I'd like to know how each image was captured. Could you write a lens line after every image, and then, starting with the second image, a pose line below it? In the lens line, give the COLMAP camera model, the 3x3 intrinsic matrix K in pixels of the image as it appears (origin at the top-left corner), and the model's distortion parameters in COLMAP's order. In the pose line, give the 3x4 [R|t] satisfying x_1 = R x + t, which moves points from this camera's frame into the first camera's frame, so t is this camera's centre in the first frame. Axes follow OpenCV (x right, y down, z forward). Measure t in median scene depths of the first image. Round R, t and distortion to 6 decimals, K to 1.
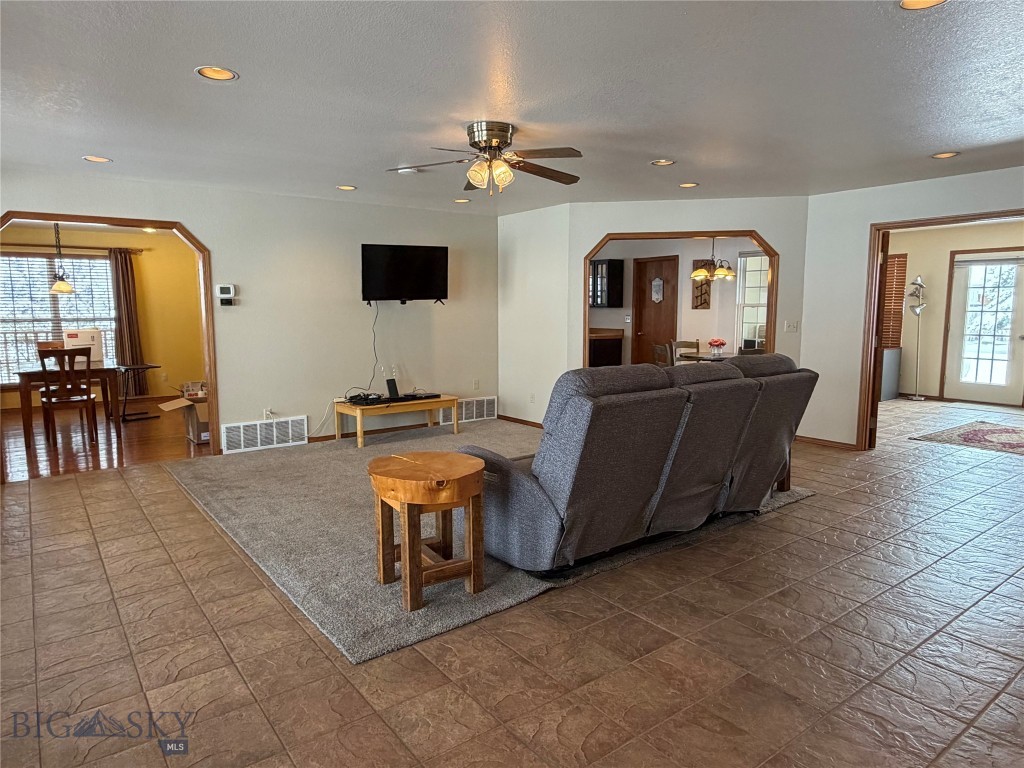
lens RADIAL K [[651.3, 0, 513.0], [0, 651.3, 383.7], [0, 0, 1]] dist [0.007463, 0.000415]
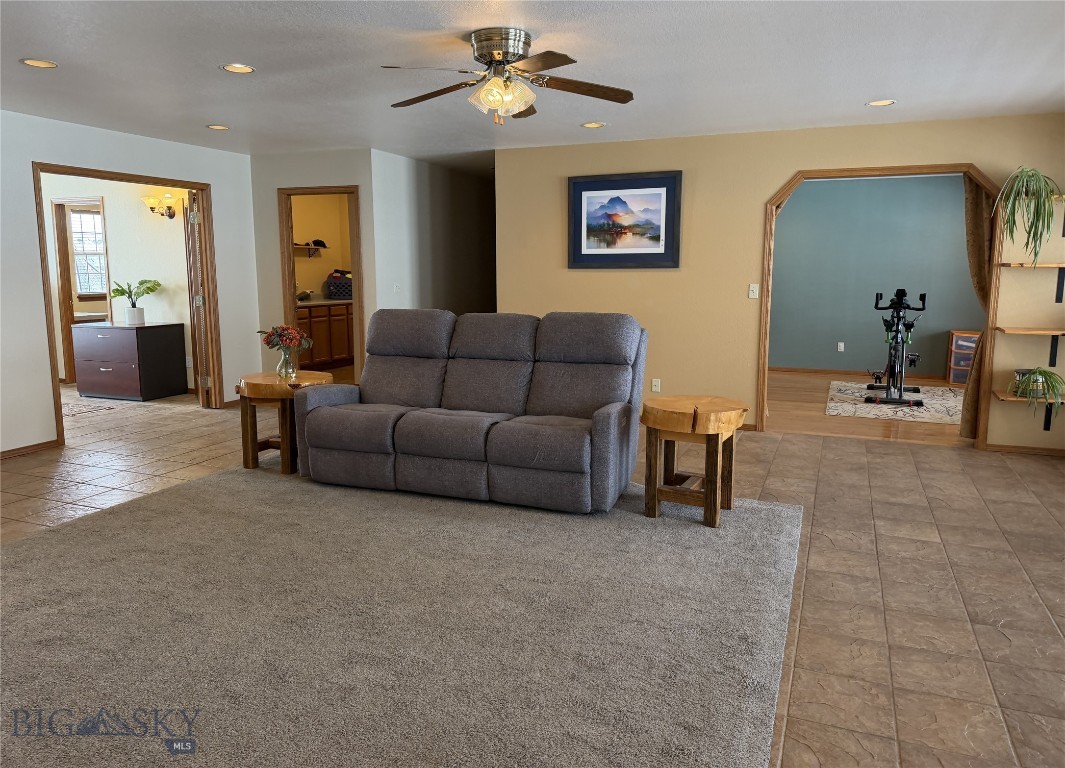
lens RADIAL K [[739.8, 0, 560.8], [0, 739.8, 374.1], [0, 0, 1]] dist [0.025403, -0.006253]
pose [[-0.529115, -0.123457, 0.839521, -1.128556], [0.107238, 0.971698, 0.210482, -0.230741], [-0.841747, 0.201398, -0.500901, 1.910955]]
